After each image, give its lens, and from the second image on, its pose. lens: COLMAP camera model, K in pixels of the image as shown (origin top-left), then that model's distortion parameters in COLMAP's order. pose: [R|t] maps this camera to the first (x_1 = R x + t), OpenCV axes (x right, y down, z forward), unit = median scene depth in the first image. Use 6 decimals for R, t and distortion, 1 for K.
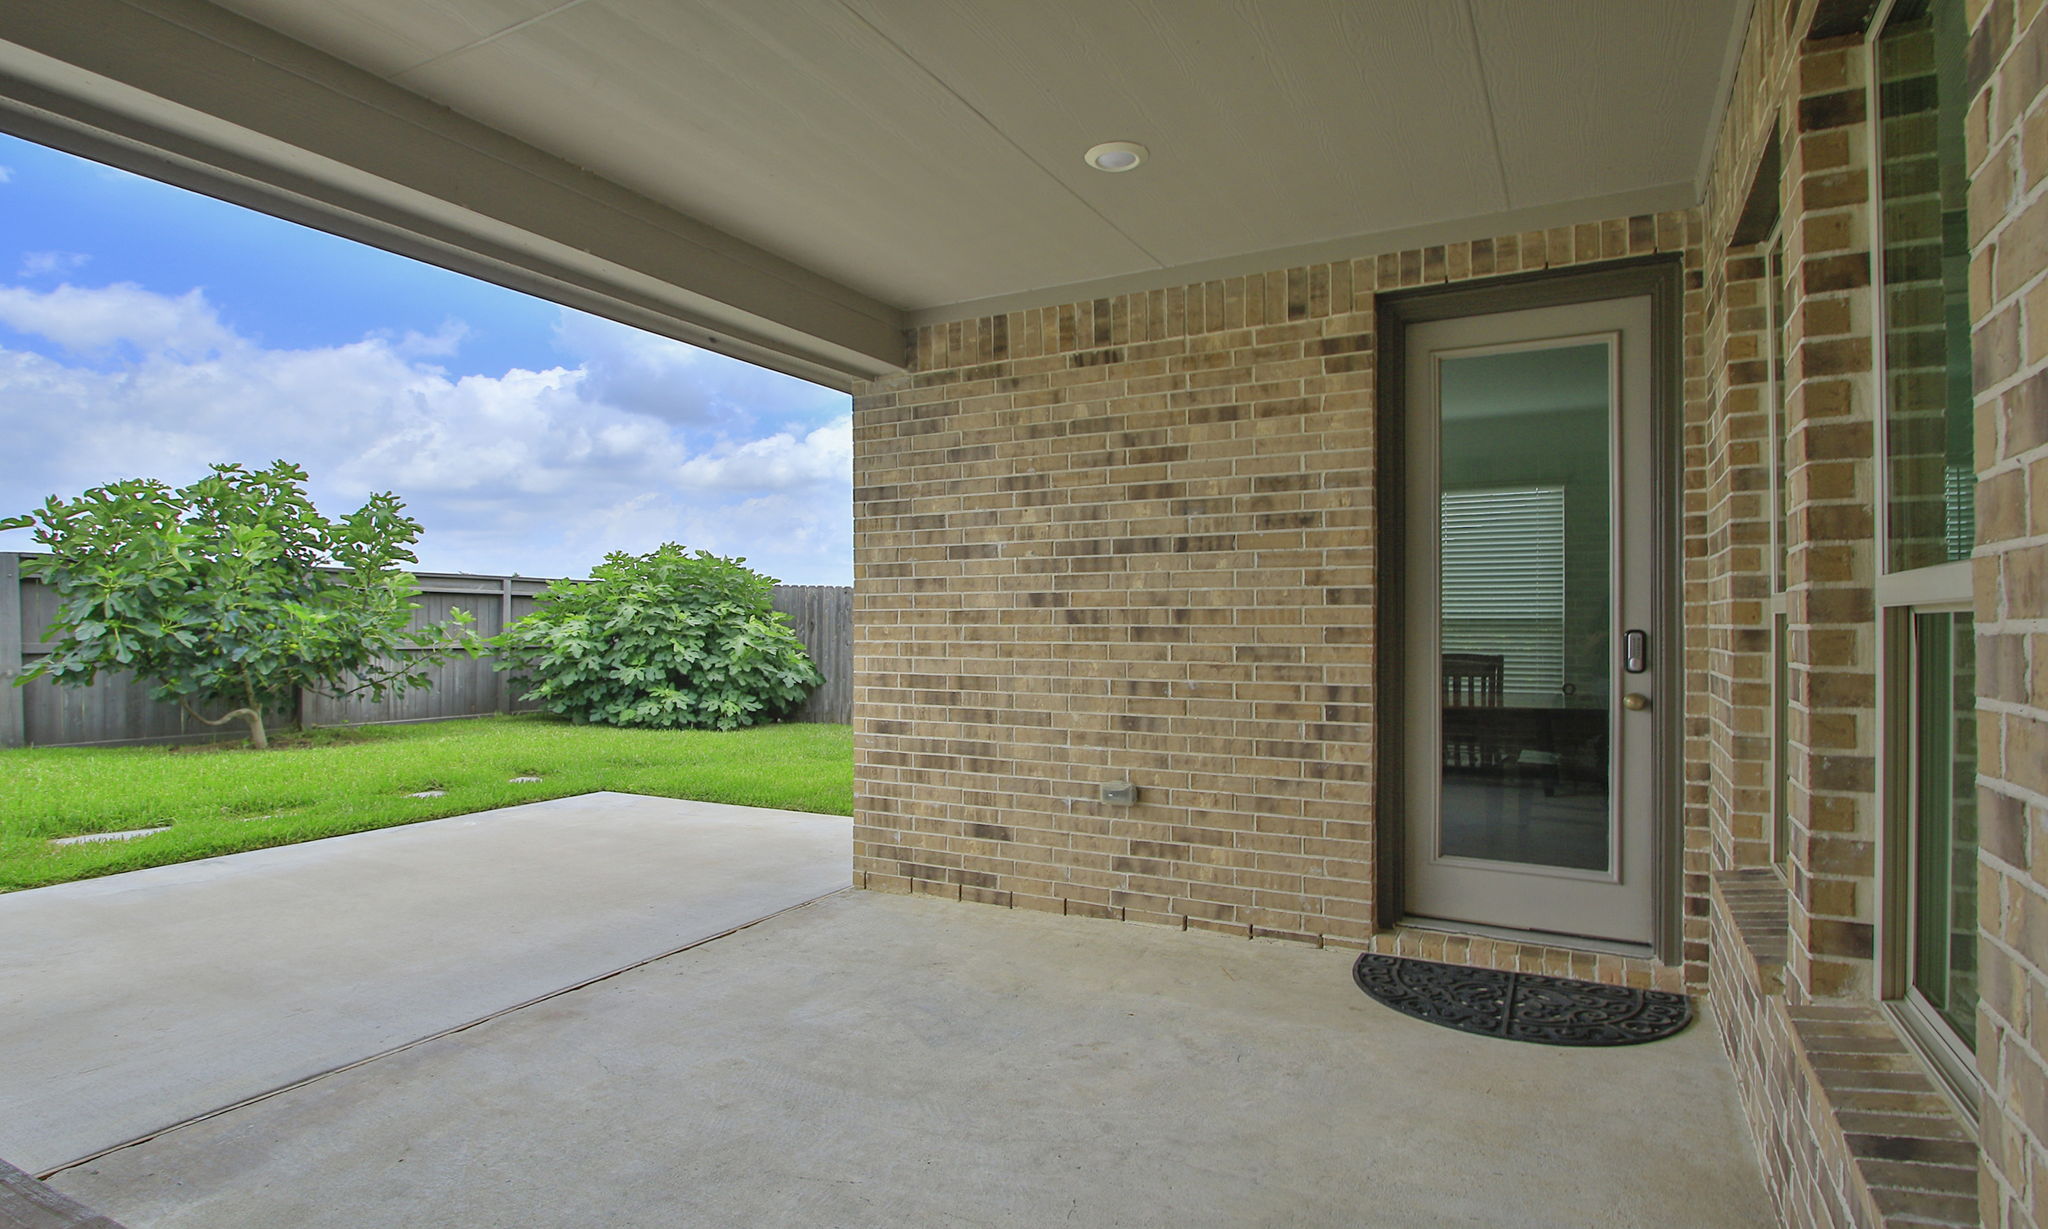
lens RADIAL K [[1041.7, 0, 1036.5], [0, 1041.7, 619.8], [0, 0, 1]] dist [-0.020577, 0.000873]
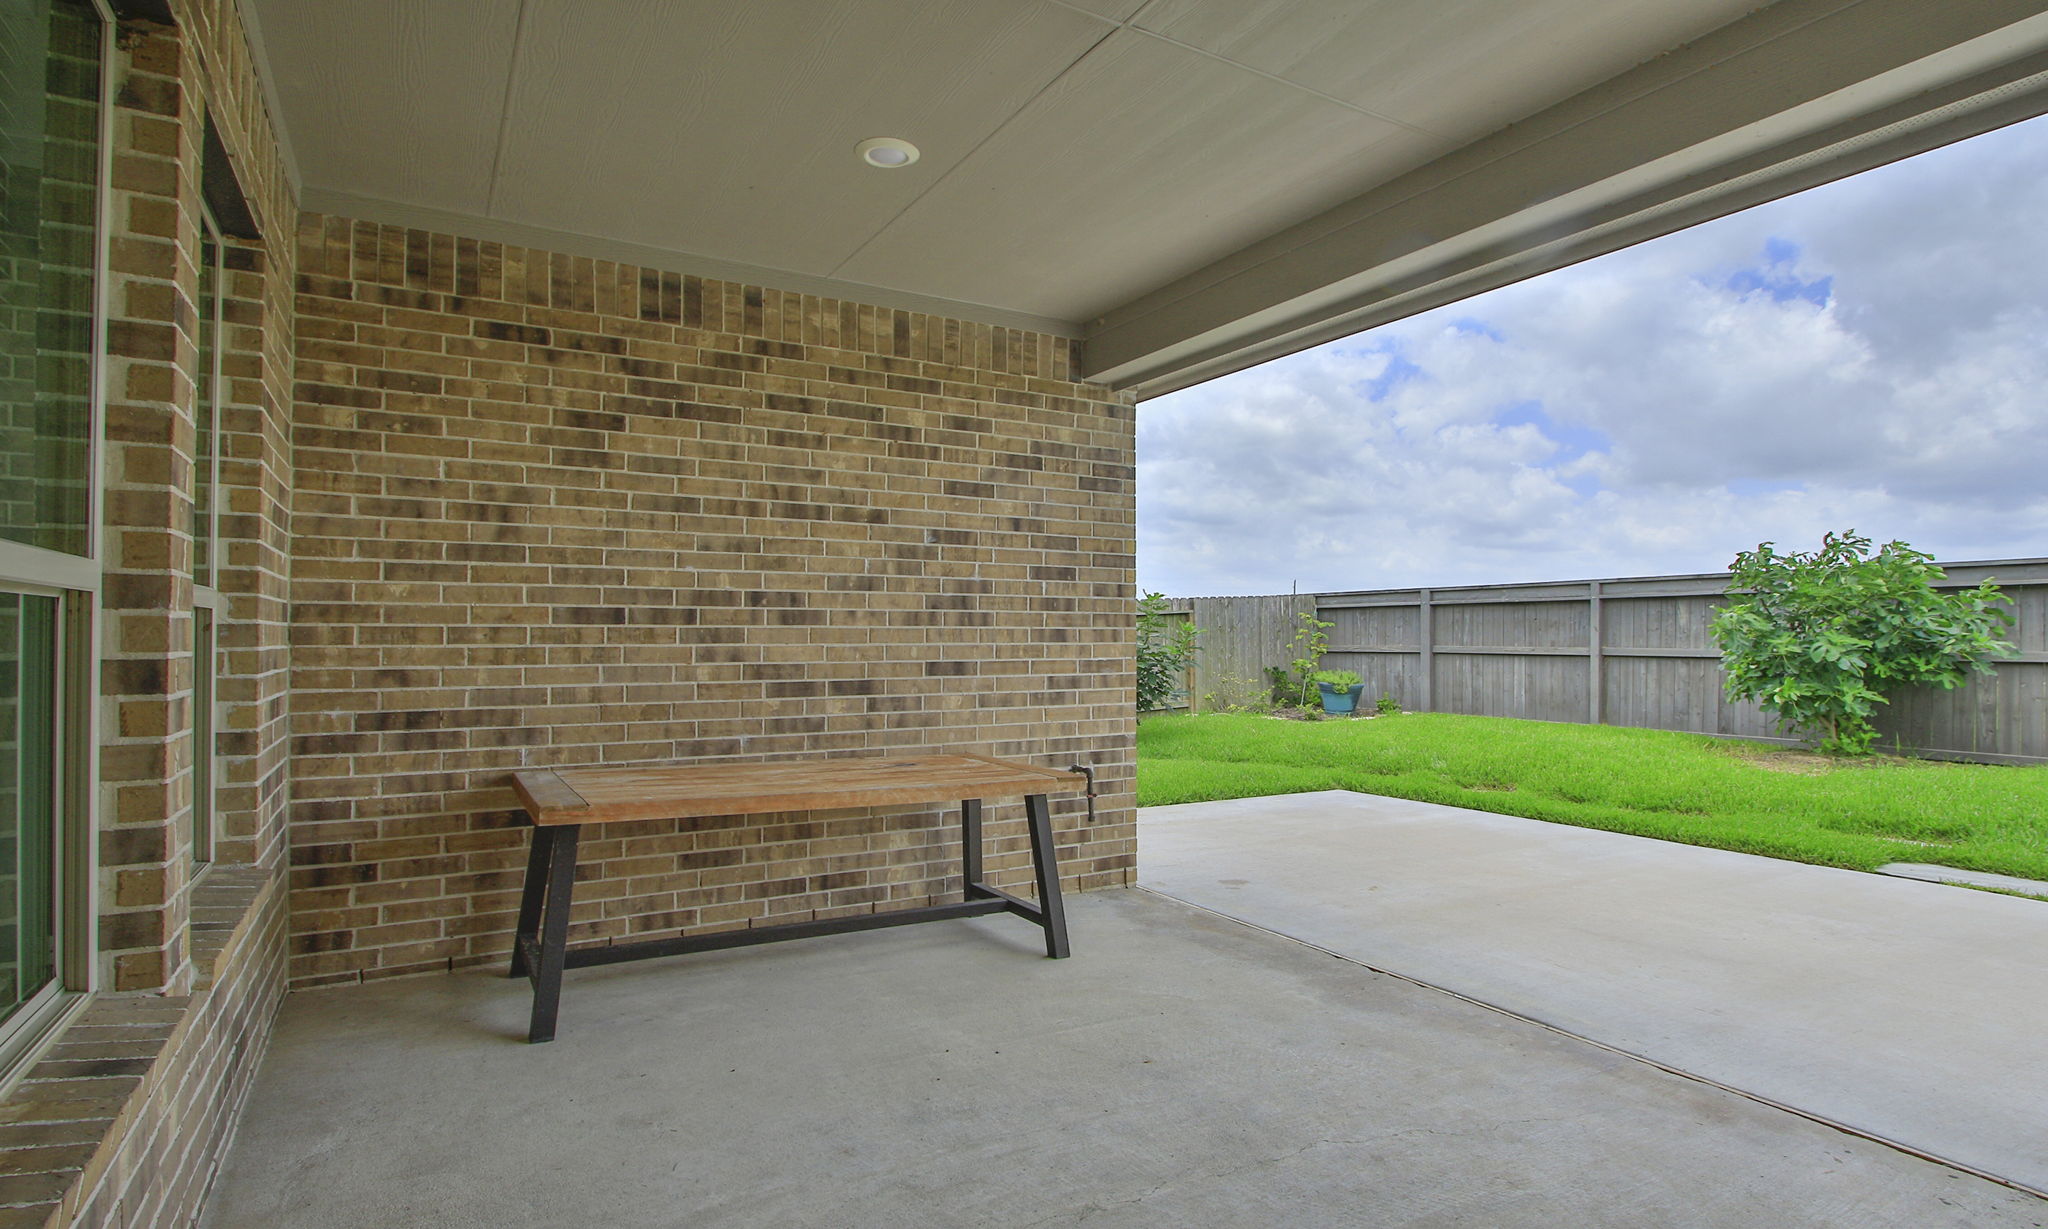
lens RADIAL K [[1041.7, 0, 1034.5], [0, 1041.7, 621.6], [0, 0, 1]] dist [-0.020577, 0.000873]
pose [[-0.520087, -0.006391, -0.854090, 0.568236], [0.009326, 0.999870, -0.013161, 0.003104], [0.854063, -0.014810, -0.519959, 1.082774]]
